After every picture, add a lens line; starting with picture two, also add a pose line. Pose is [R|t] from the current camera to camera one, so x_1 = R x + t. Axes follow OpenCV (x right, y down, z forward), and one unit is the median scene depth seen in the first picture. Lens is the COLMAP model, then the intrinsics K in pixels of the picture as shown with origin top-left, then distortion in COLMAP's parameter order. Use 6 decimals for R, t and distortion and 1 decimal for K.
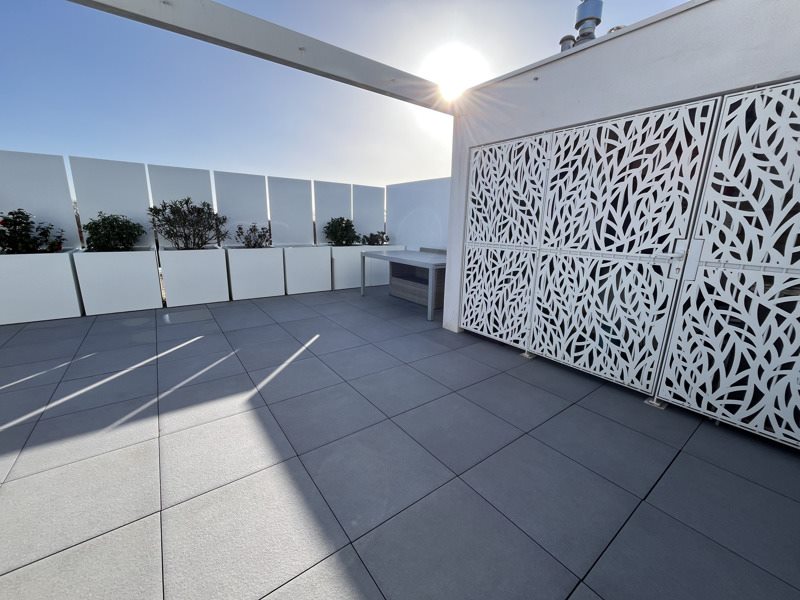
lens RADIAL K [[326.1, 0, 400.0], [0, 326.1, 300.0], [0, 0, 1]] dist [-0.002321, -0.000197]
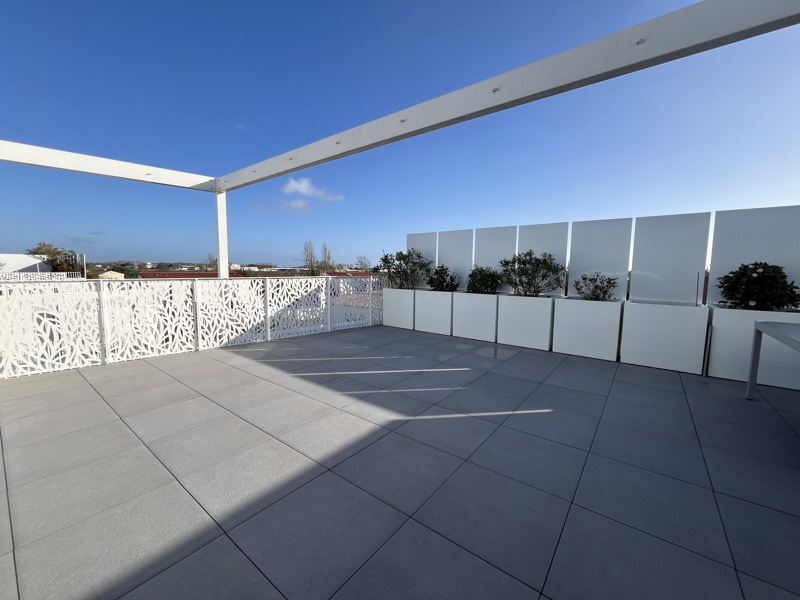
lens RADIAL K [[326.1, 0, 400.0], [0, 326.1, 300.0], [0, 0, 1]] dist [-0.002321, -0.000197]
pose [[0.258725, 0.069576, -0.963442, 0.323287], [-0.224646, 0.974389, 0.010039, -0.062871], [0.939466, 0.213836, 0.267729, 0.334256]]
